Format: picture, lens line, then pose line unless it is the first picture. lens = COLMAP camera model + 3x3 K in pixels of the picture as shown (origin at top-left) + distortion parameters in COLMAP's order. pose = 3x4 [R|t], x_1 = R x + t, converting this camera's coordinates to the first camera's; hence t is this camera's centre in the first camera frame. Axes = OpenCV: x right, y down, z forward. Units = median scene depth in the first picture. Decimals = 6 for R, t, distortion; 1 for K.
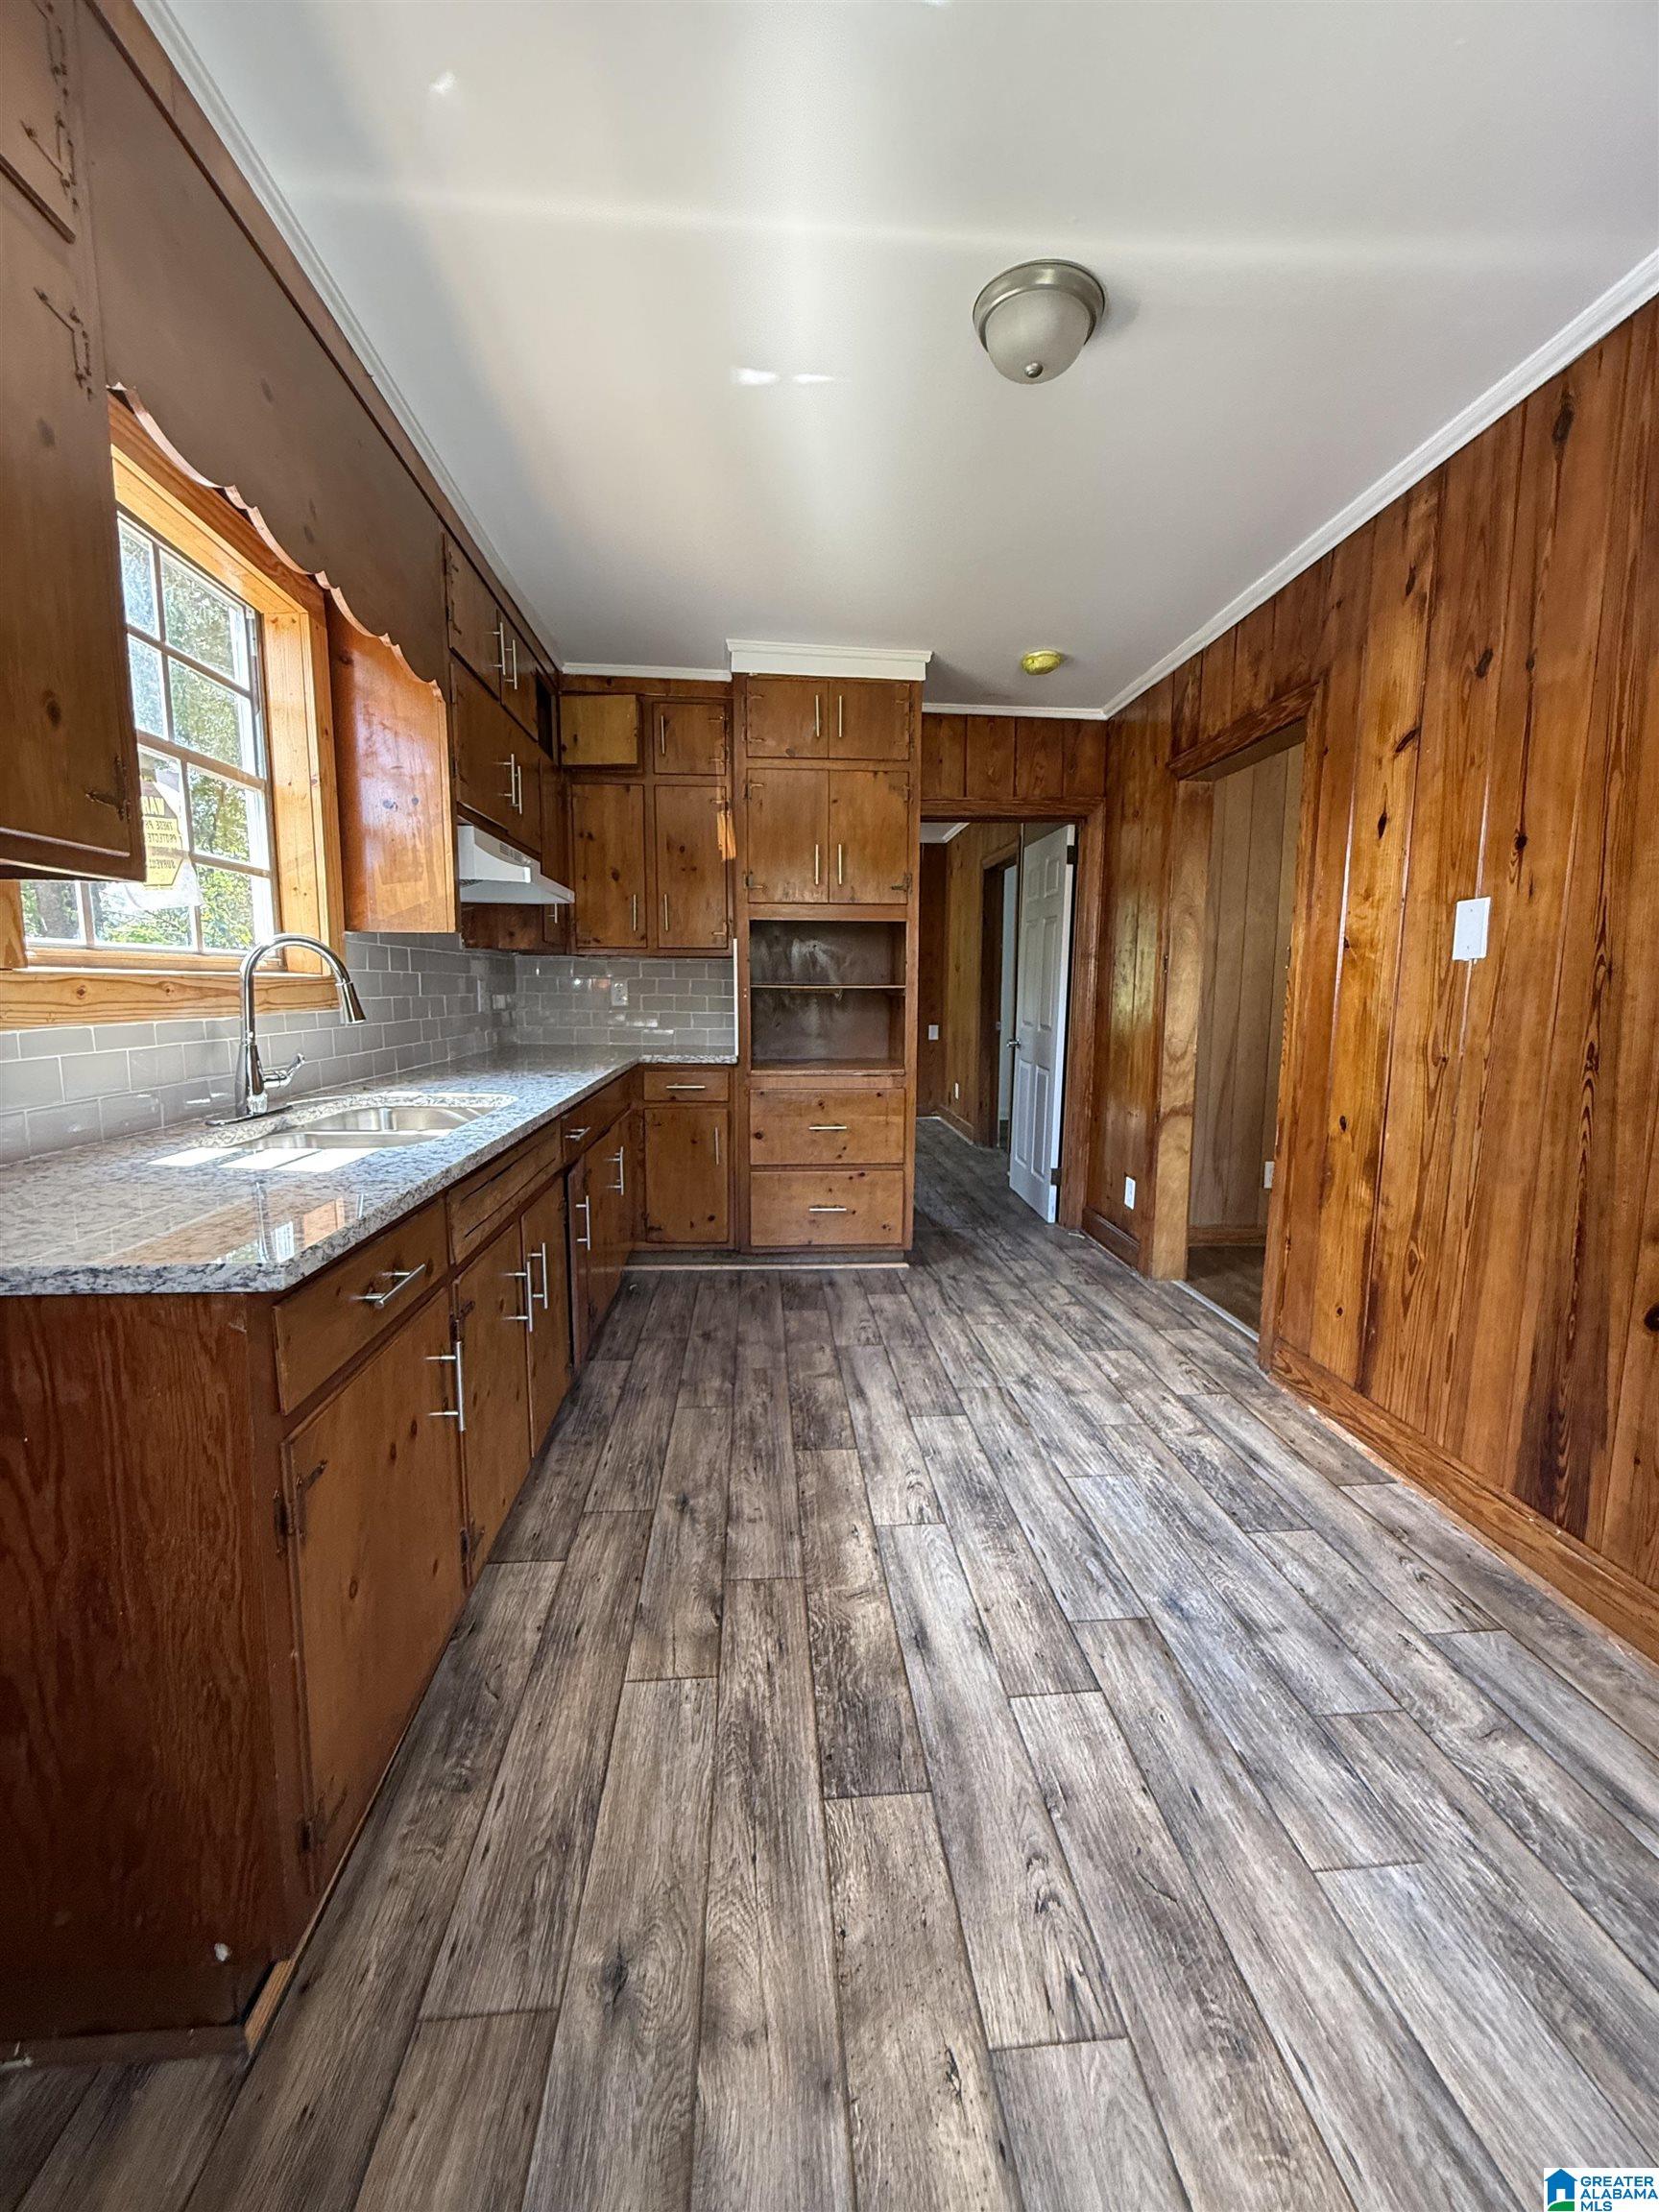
lens RADIAL K [[882.4, 0, 841.2], [0, 882.4, 1107.7], [0, 0, 1]] dist [-0.004546, 0.000264]
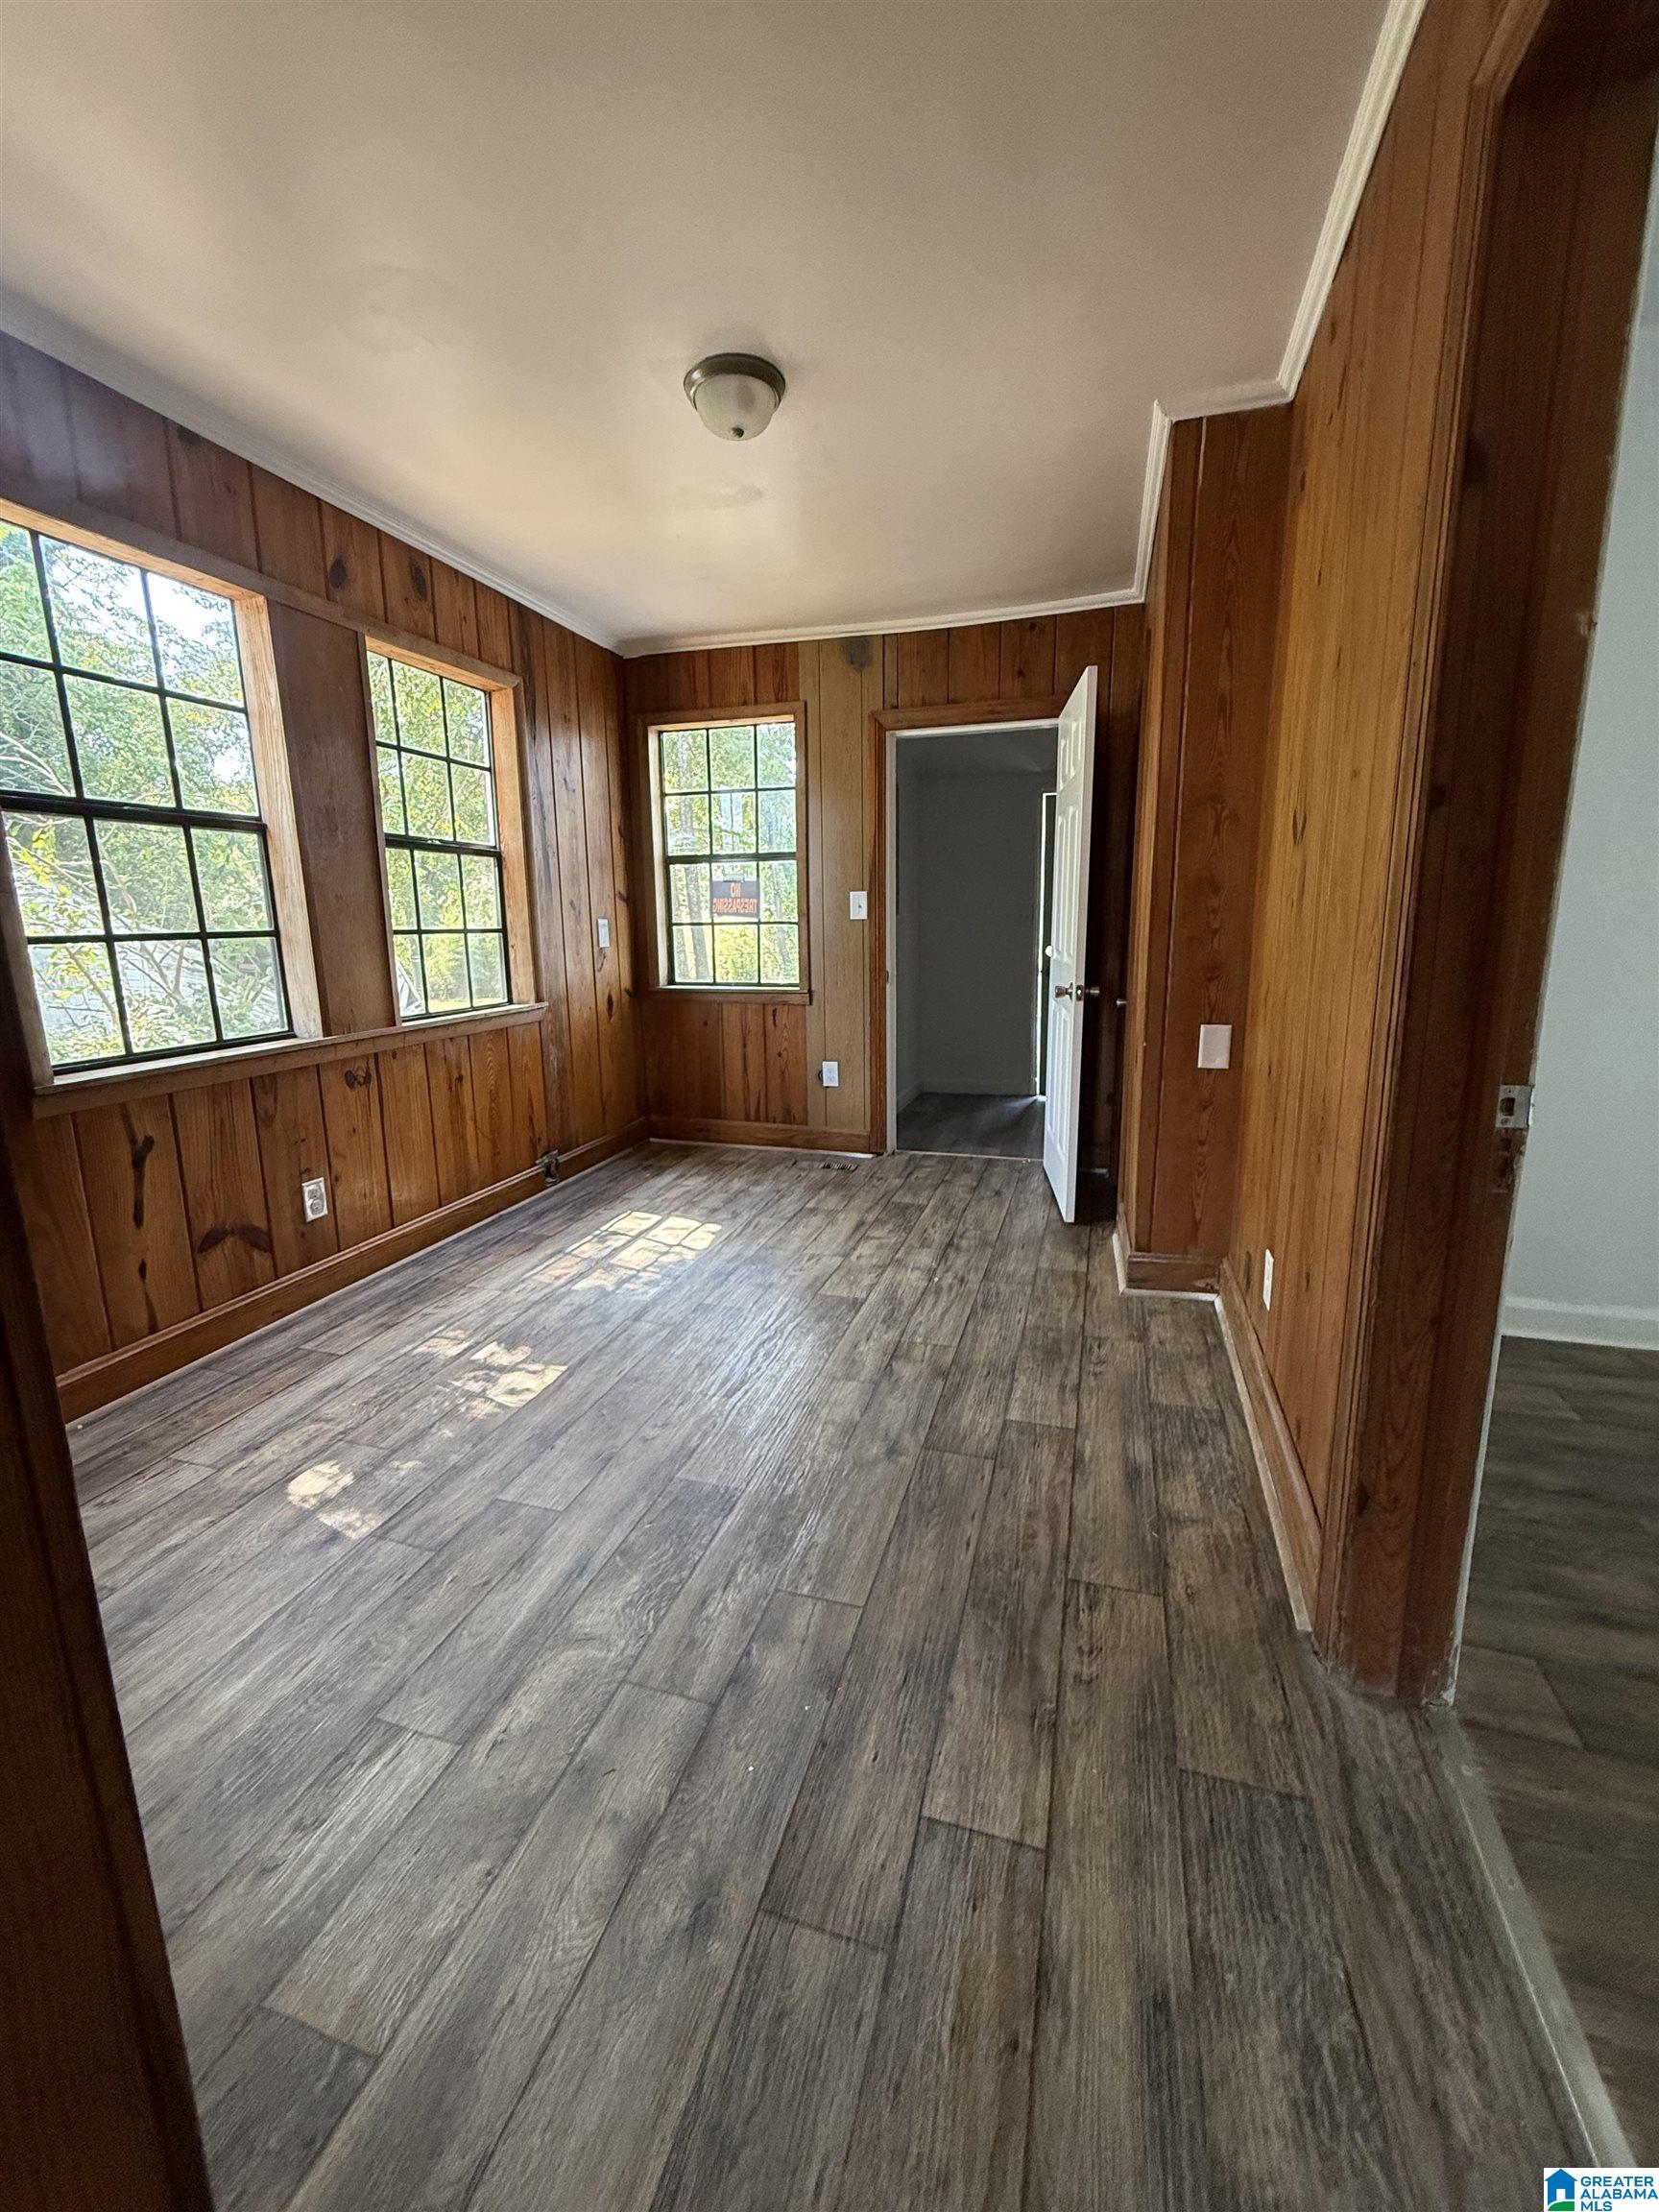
lens RADIAL K [[882.4, 0, 830.6], [0, 882.4, 1087.5], [0, 0, 1]] dist [-0.004546, 0.000264]
pose [[-0.923021, -0.066723, 0.378921, -0.429766], [0.058457, 0.949094, 0.309520, -0.215510], [-0.380284, 0.307844, -0.872133, 1.647019]]
